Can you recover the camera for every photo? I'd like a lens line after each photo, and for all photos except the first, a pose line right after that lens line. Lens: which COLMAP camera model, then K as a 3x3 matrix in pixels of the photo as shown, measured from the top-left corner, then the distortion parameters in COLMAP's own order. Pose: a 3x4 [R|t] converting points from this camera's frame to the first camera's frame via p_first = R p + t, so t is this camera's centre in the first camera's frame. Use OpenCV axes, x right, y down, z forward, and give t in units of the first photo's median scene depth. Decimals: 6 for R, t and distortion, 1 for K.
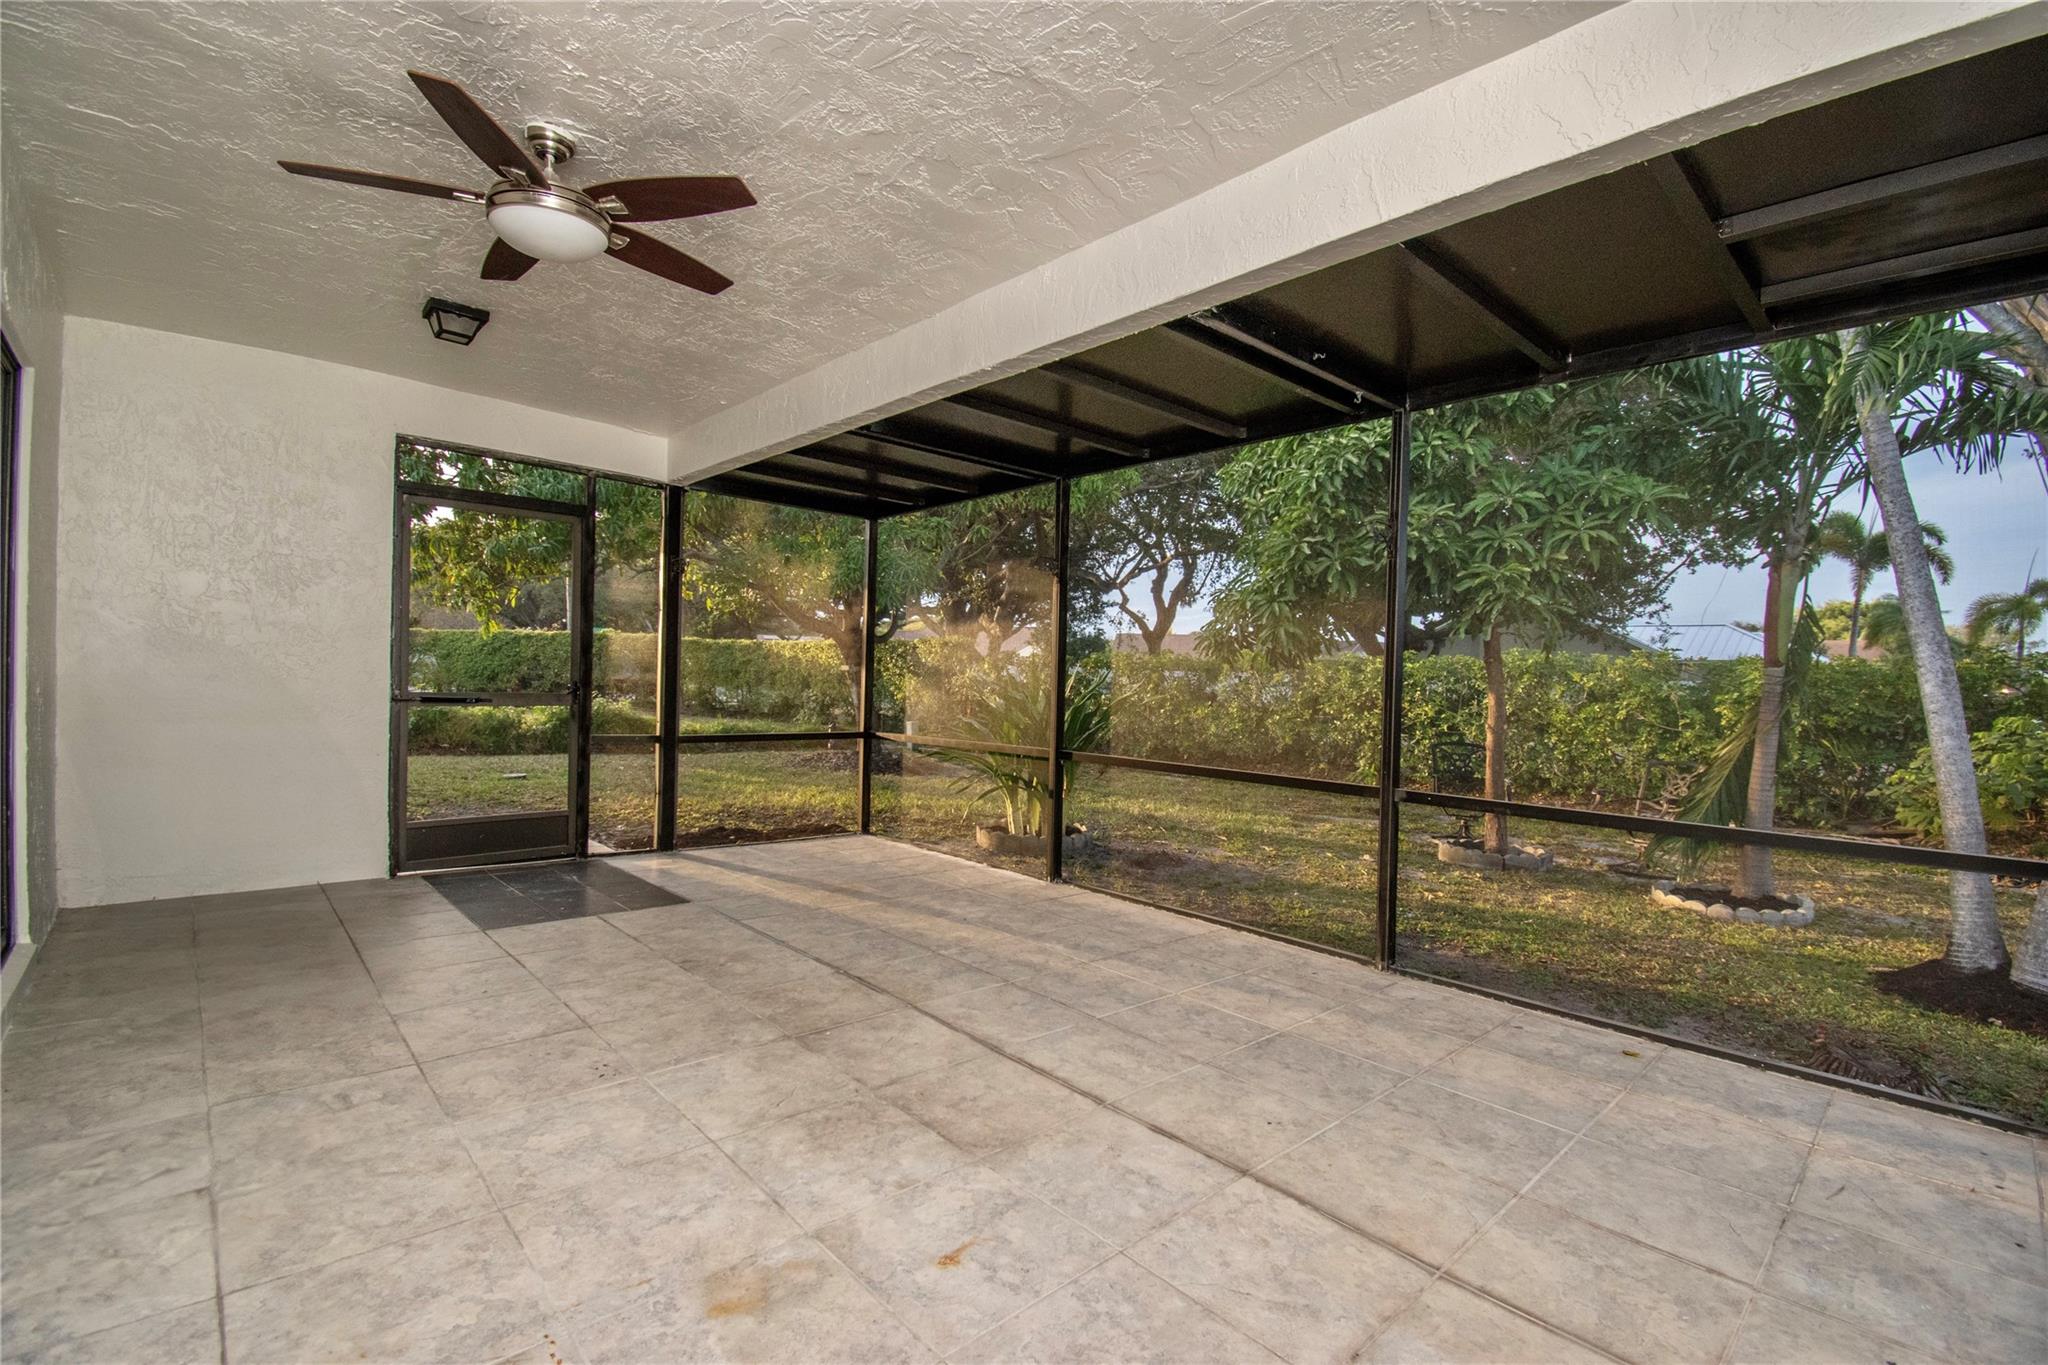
lens RADIAL K [[908.3, 0, 1049.6], [0, 908.3, 676.5], [0, 0, 1]] dist [0.001987, -0.012499]
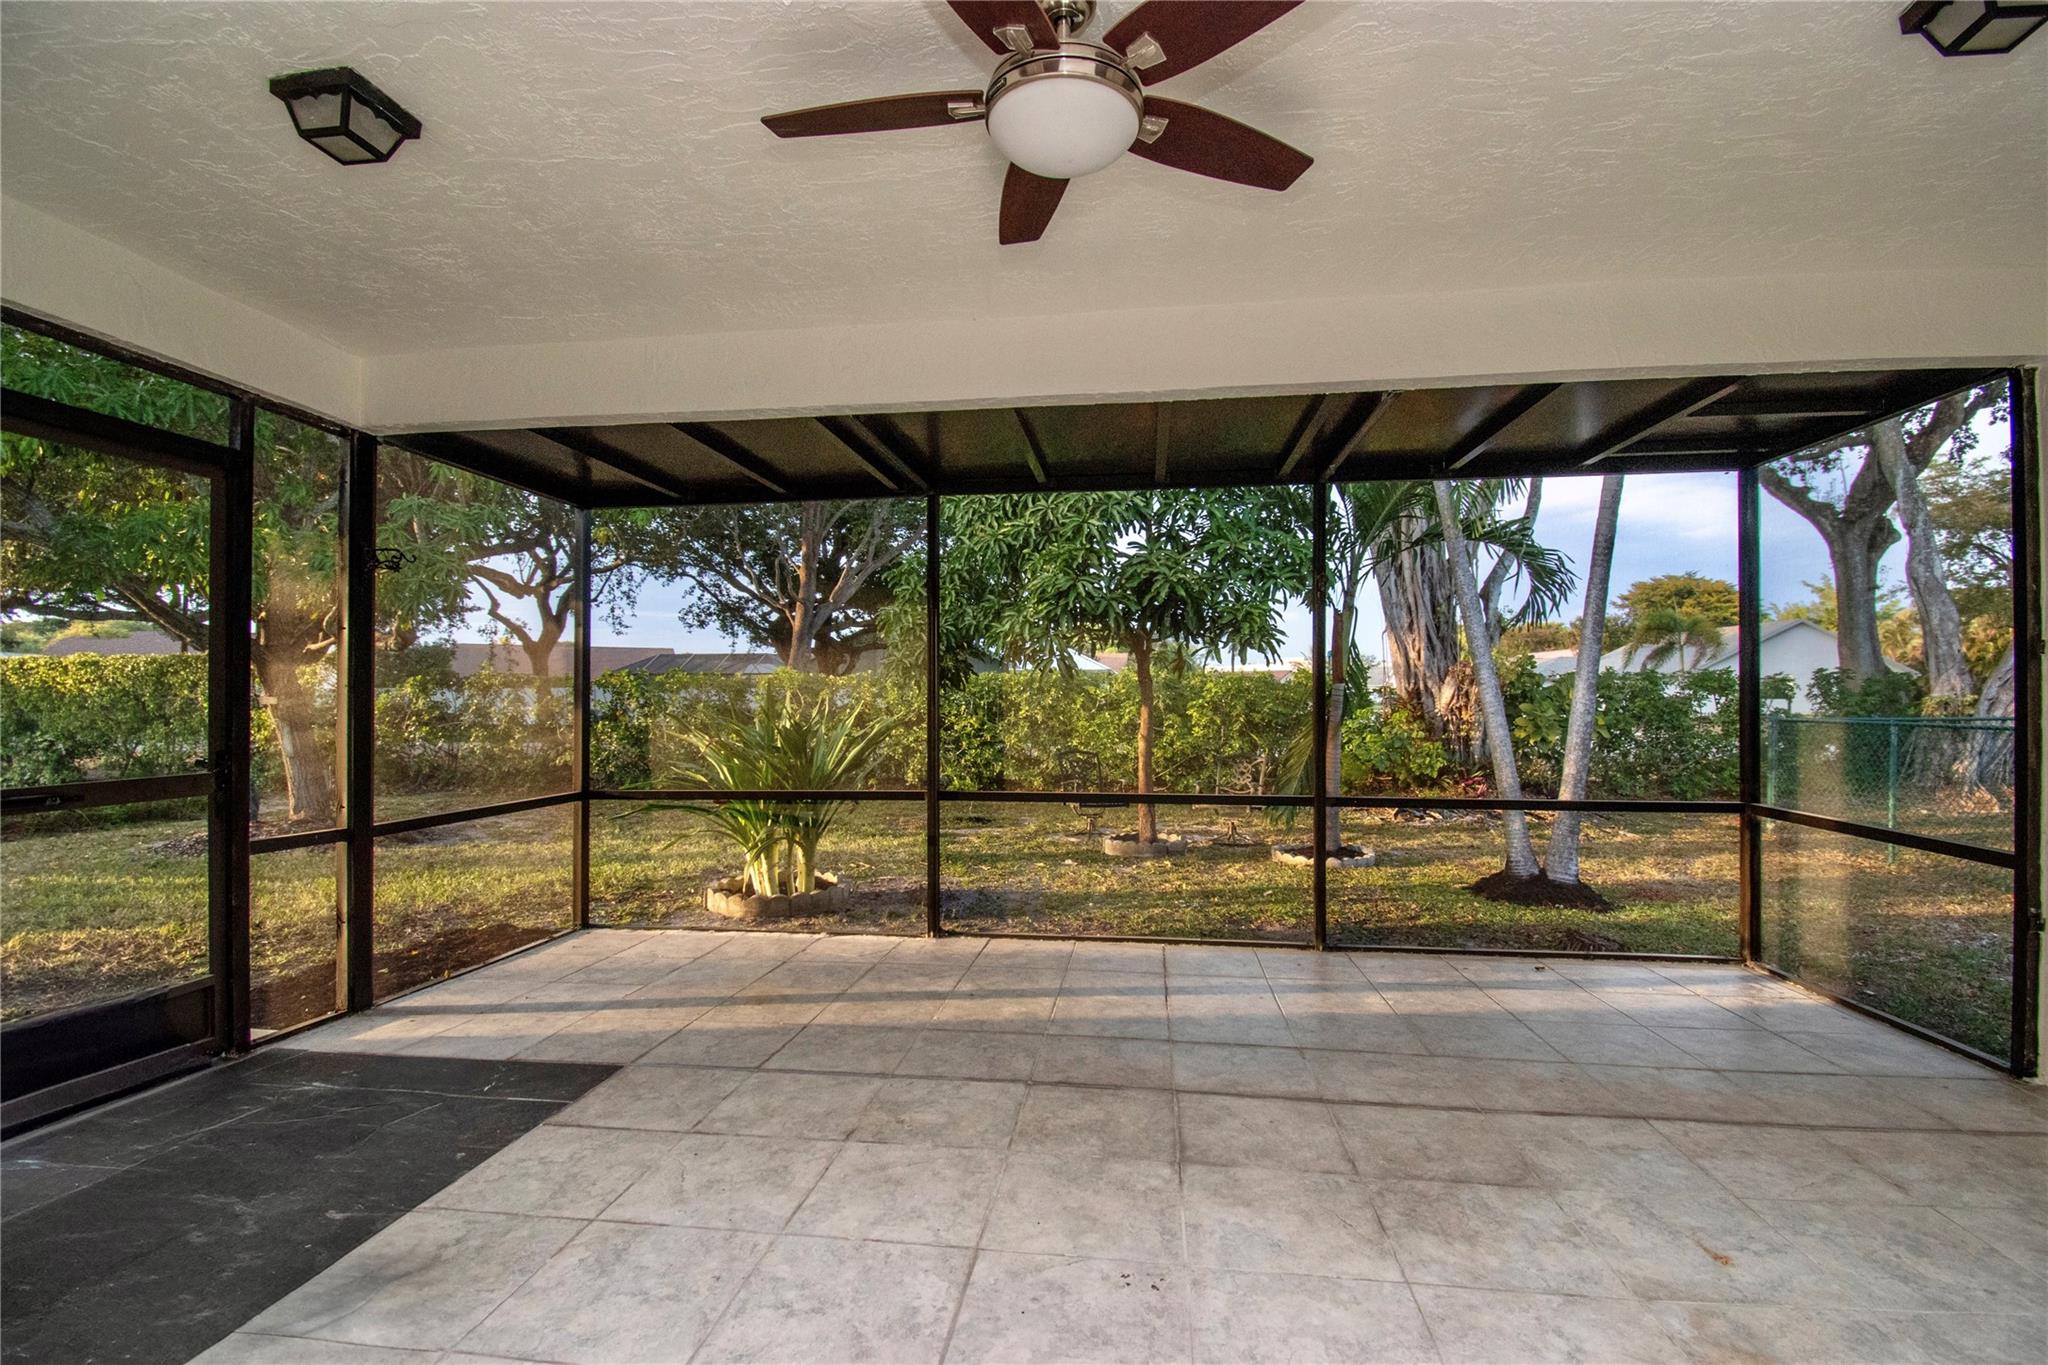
lens RADIAL K [[908.3, 0, 1036.6], [0, 908.3, 682.8], [0, 0, 1]] dist [0.001987, -0.012499]
pose [[0.772573, -0.019242, 0.634634, -0.622654], [0.022028, 0.999751, 0.003498, -0.037218], [-0.634543, 0.011277, 0.772805, 0.290395]]
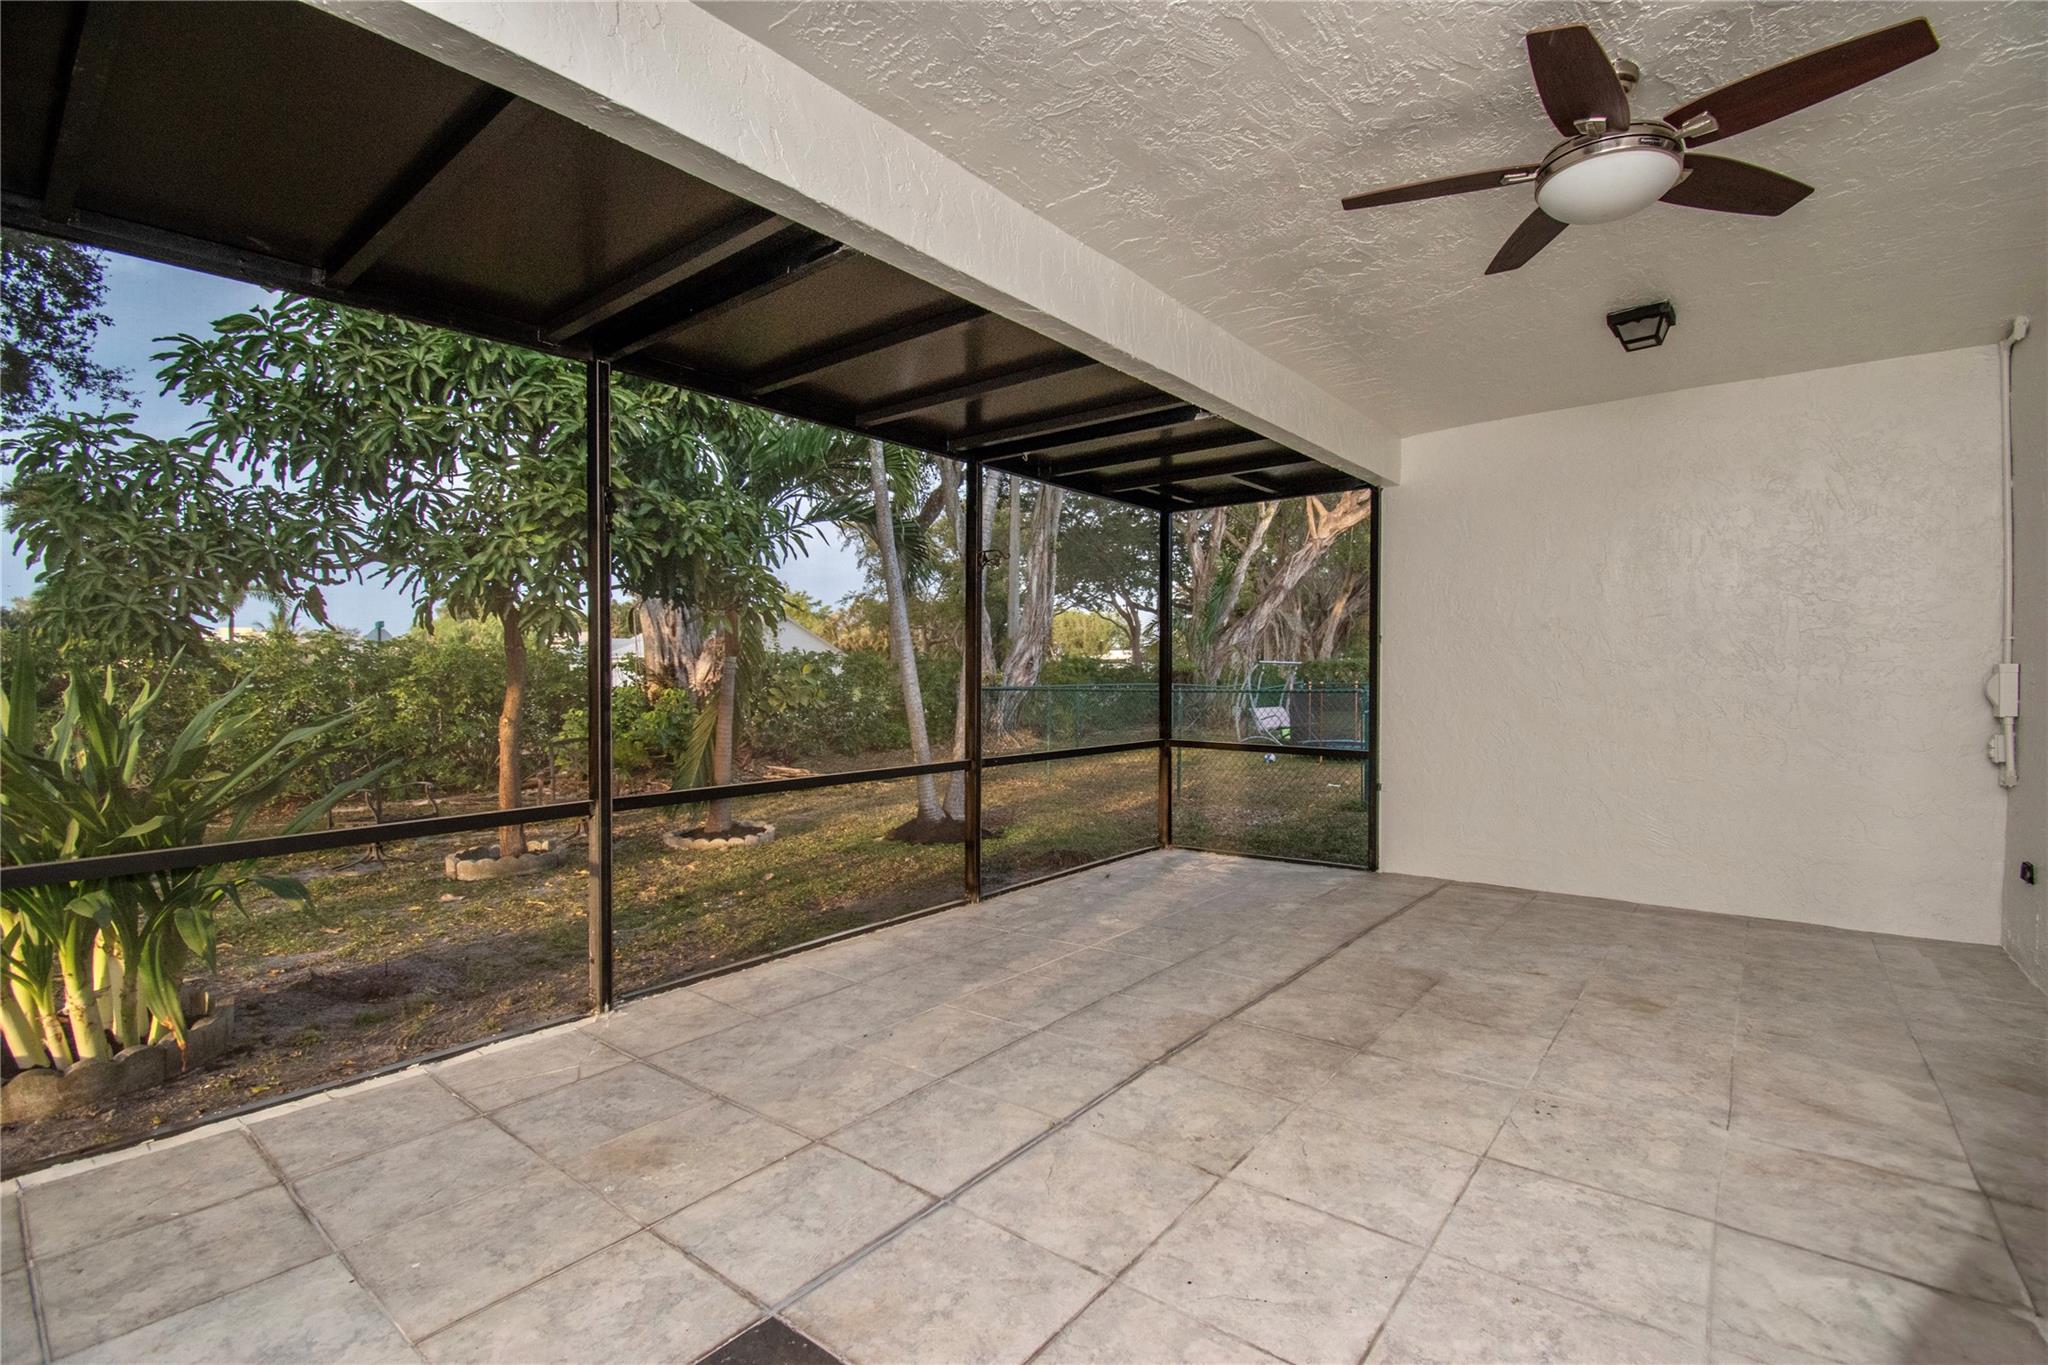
lens RADIAL K [[908.3, 0, 1025.7], [0, 908.3, 677.2], [0, 0, 1]] dist [0.001987, -0.012499]
pose [[-0.119992, -0.031655, 0.992270, -0.822679], [0.002263, 0.999480, 0.032159, -0.028630], [-0.992772, 0.006104, -0.119858, 1.006045]]
